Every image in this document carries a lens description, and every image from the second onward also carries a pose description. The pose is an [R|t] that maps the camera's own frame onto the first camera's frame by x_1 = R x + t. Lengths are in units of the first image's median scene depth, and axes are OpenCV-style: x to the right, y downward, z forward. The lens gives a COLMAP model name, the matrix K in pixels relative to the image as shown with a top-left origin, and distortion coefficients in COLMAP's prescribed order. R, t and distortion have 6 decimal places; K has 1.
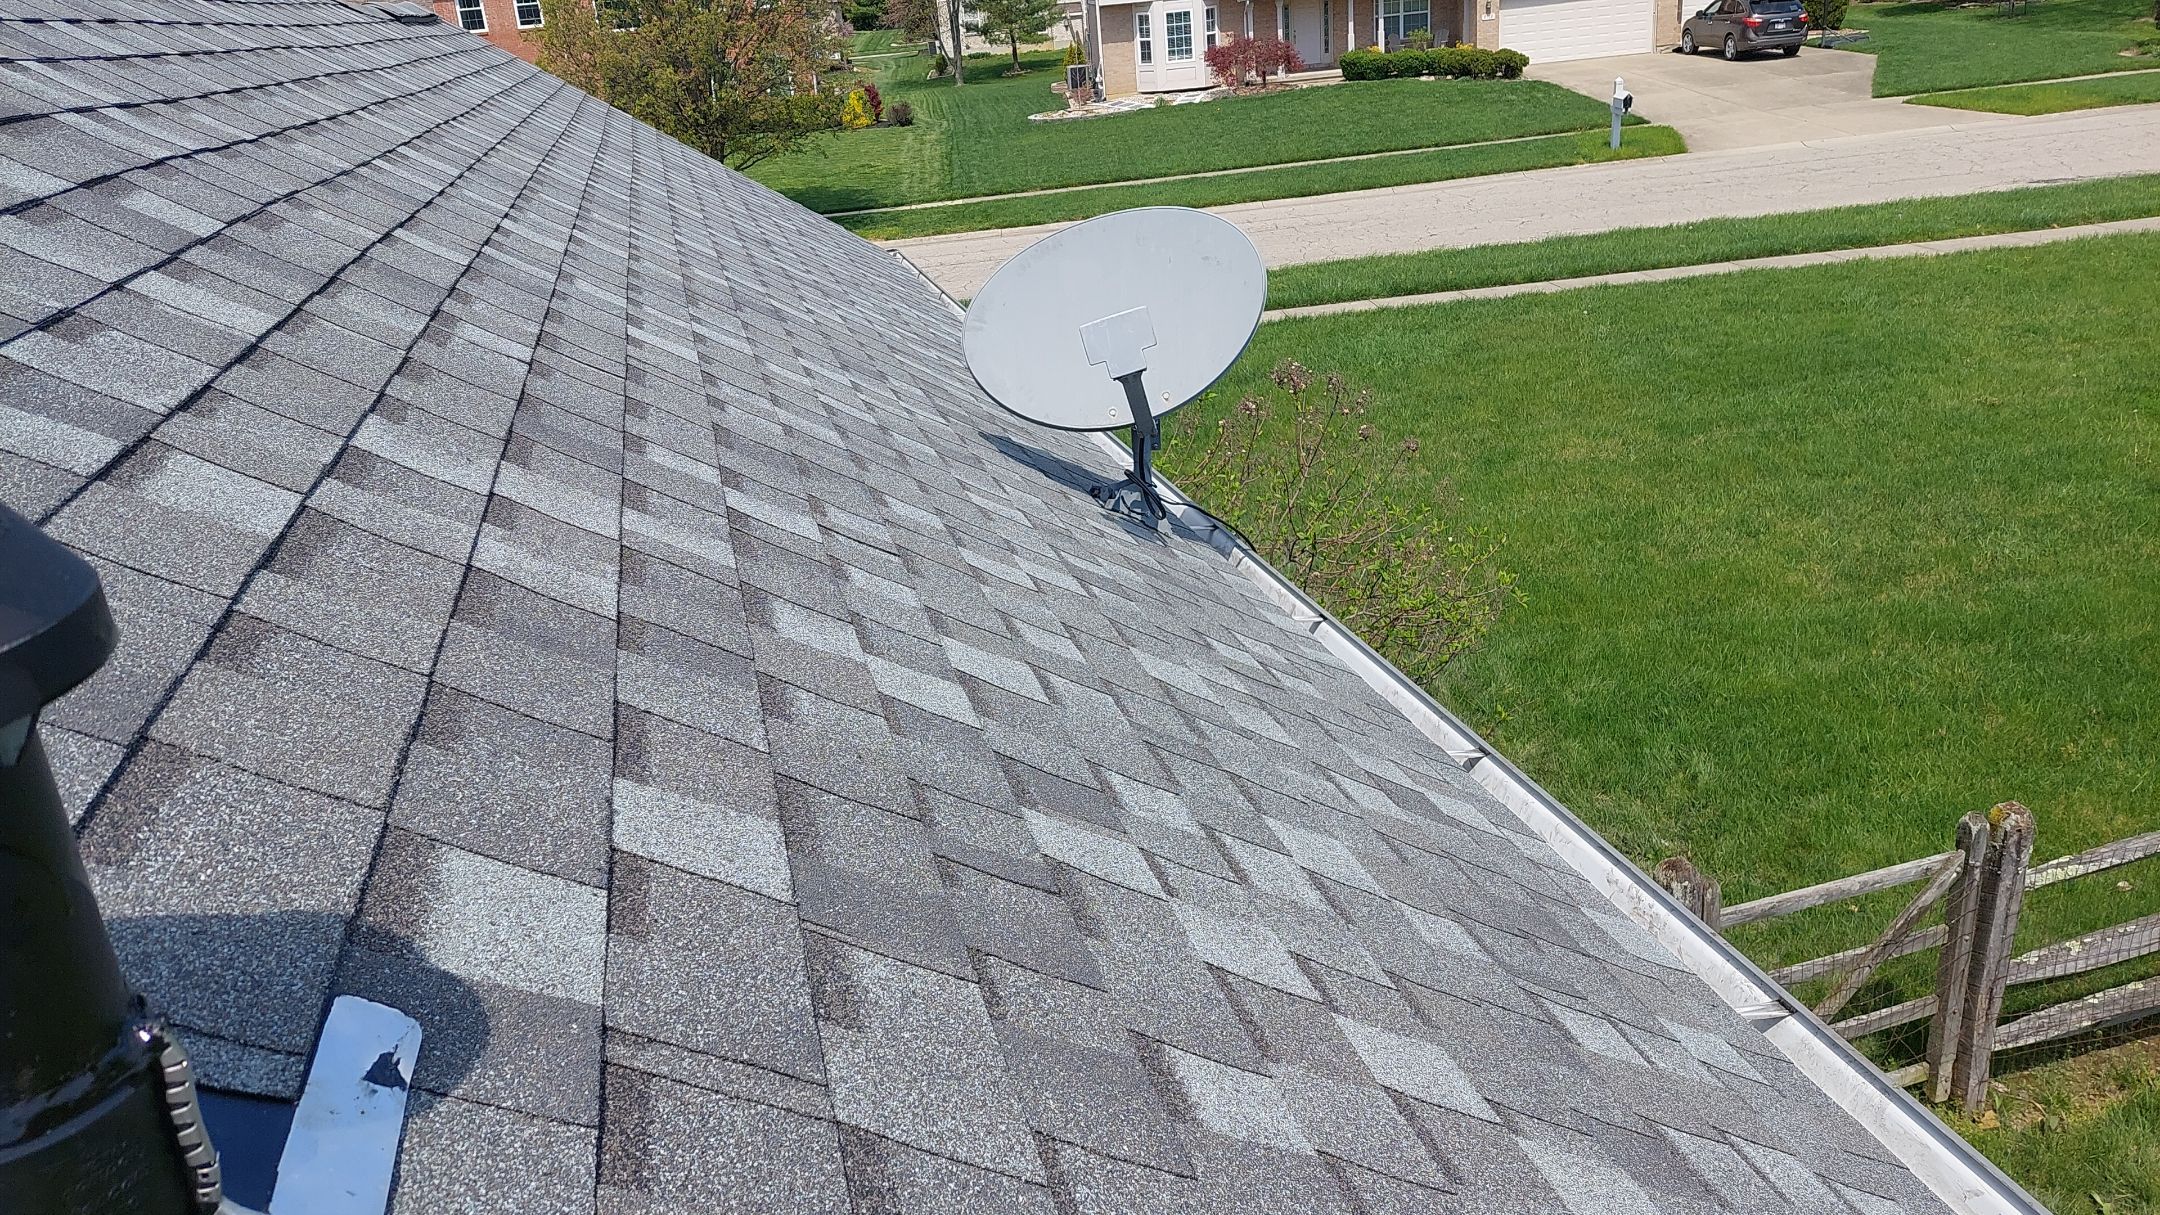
lens RADIAL K [[1538.6, 0, 1080.0], [0, 1538.6, 603.9], [0, 0, 1]] dist [0.067088, -0.065577]
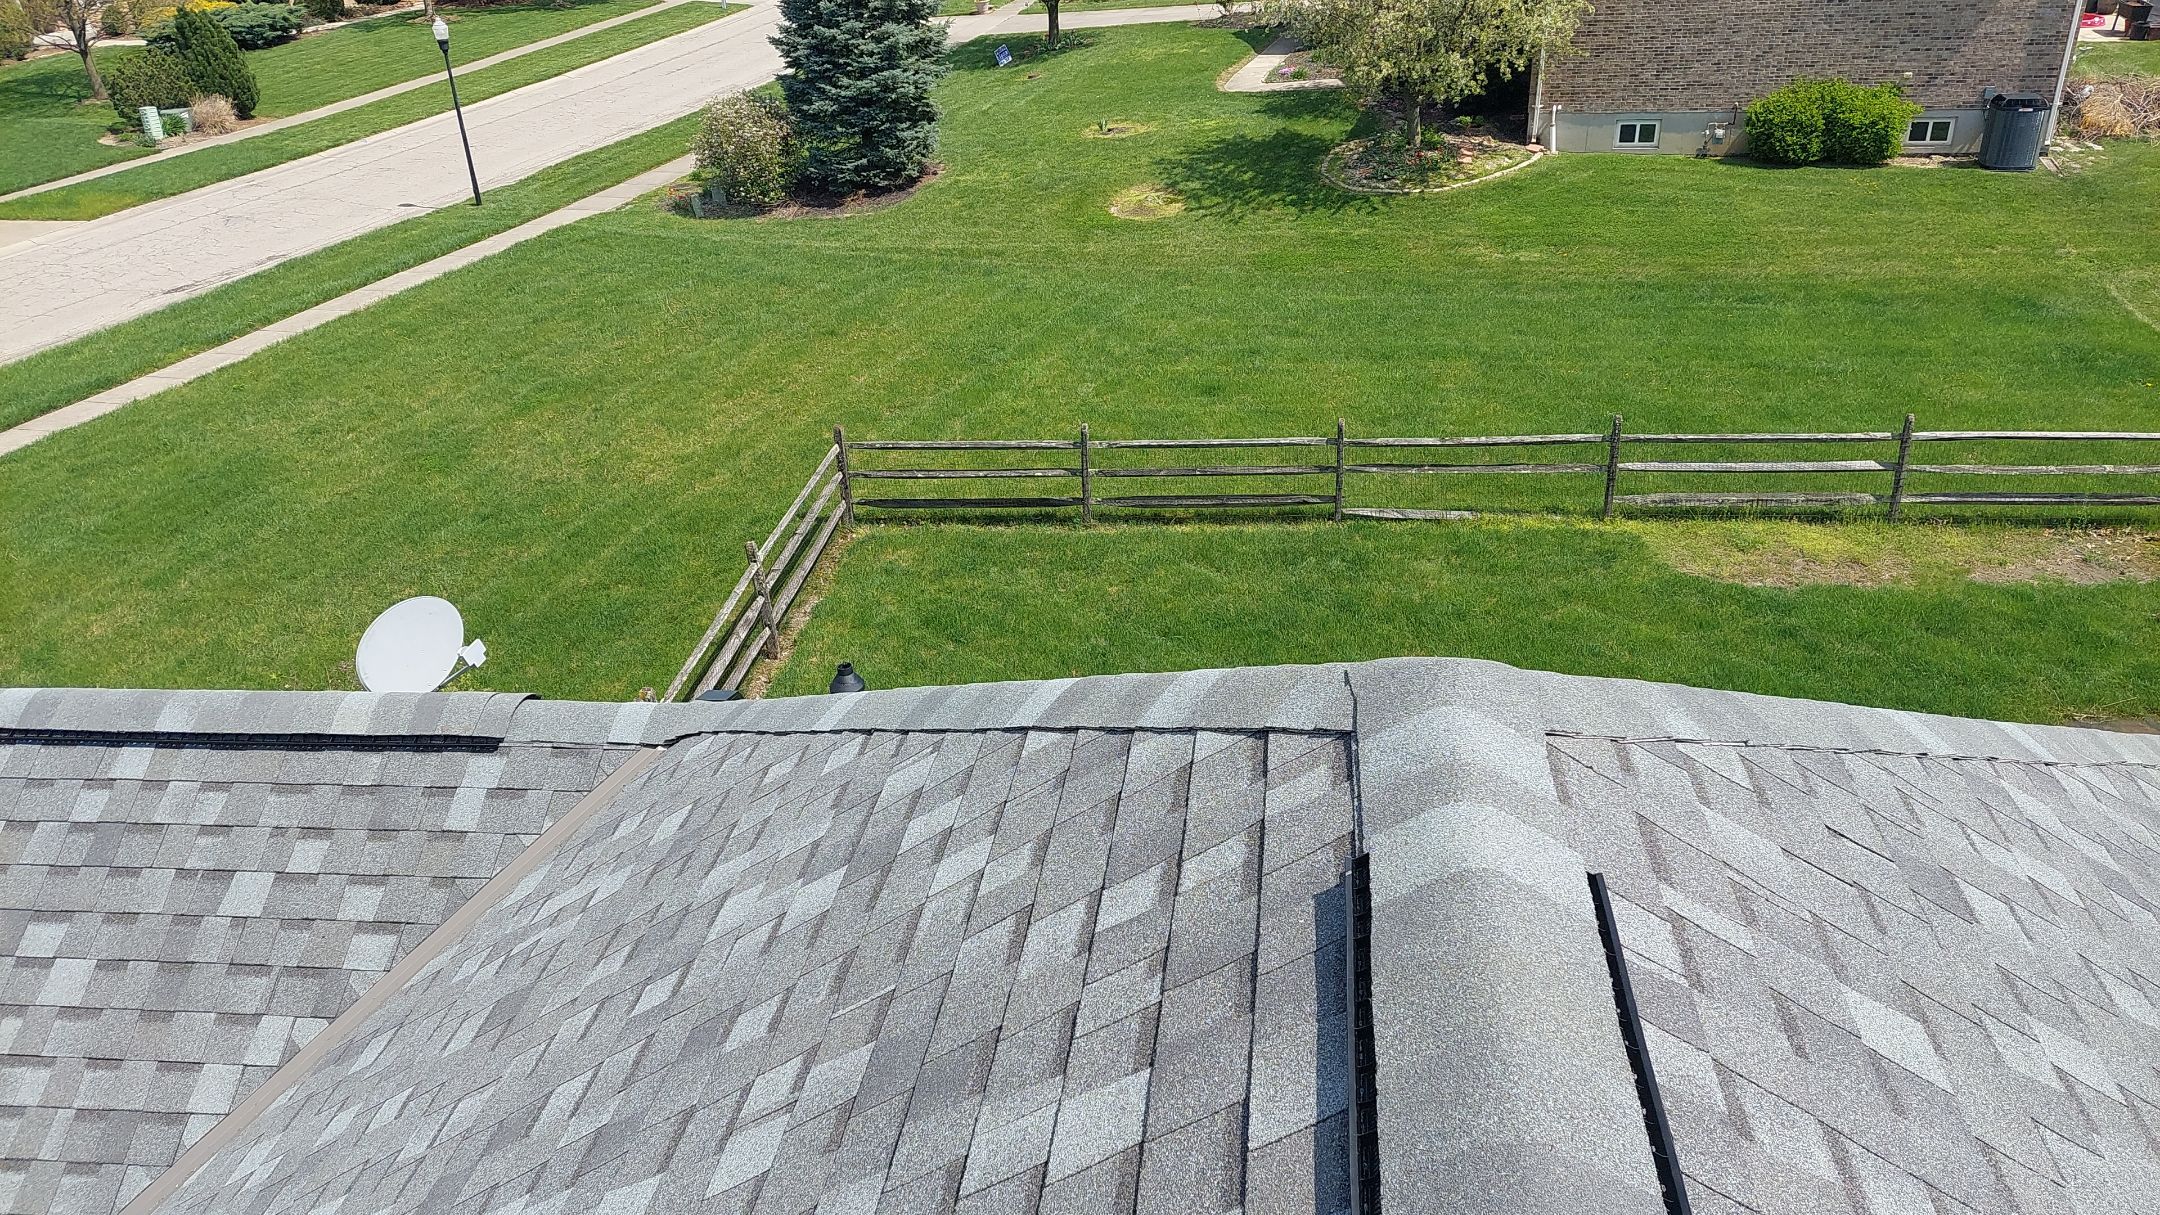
lens RADIAL K [[1538.6, 0, 1101.3], [0, 1538.6, 623.6], [0, 0, 1]] dist [0.067088, -0.065577]
pose [[0.374782, -0.394358, 0.839059, -0.738156], [0.366402, 0.894350, 0.256685, -0.213699], [-0.851639, 0.211232, 0.479680, -0.518549]]
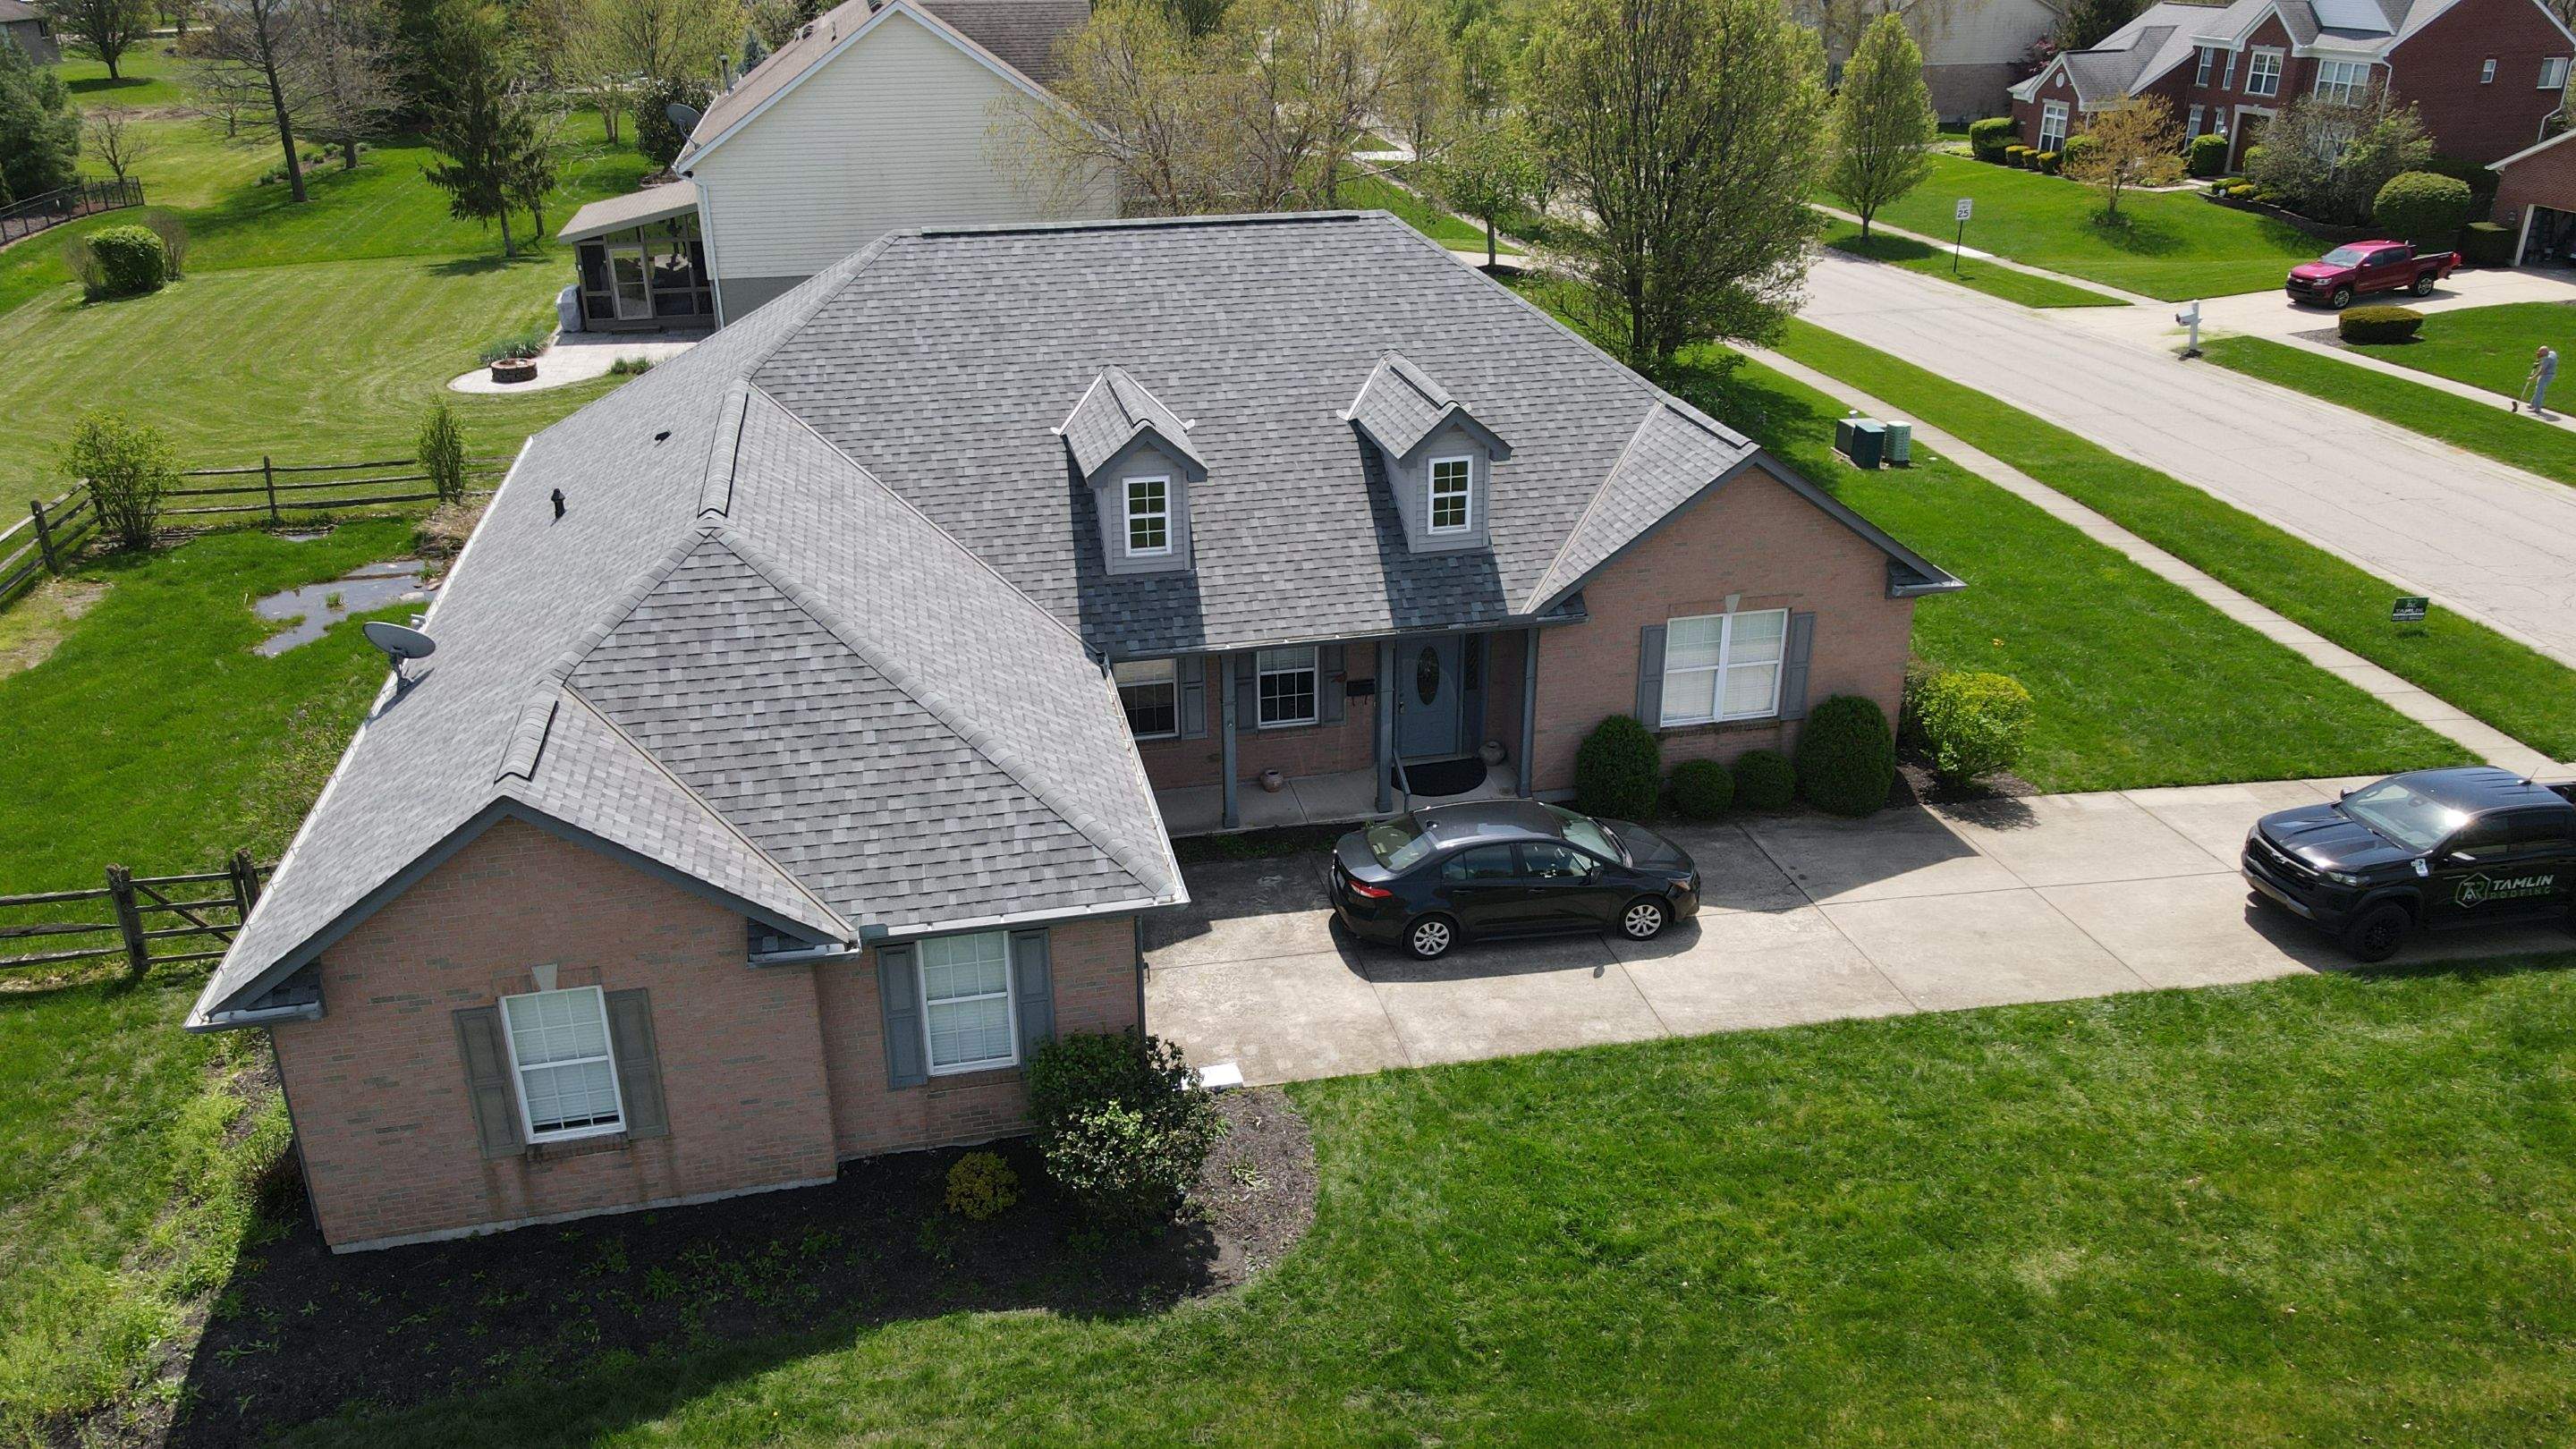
lens RADIAL K [[1878.4, 0, 1281.1], [0, 1878.4, 711.9], [0, 0, 1]] dist [0.002940, 0.032908]
pose [[-0.995935, 0.056447, 0.070194, -1.296442], [0.089488, 0.708824, 0.699686, -1.632393], [-0.010260, 0.703123, -0.710994, 2.238012]]
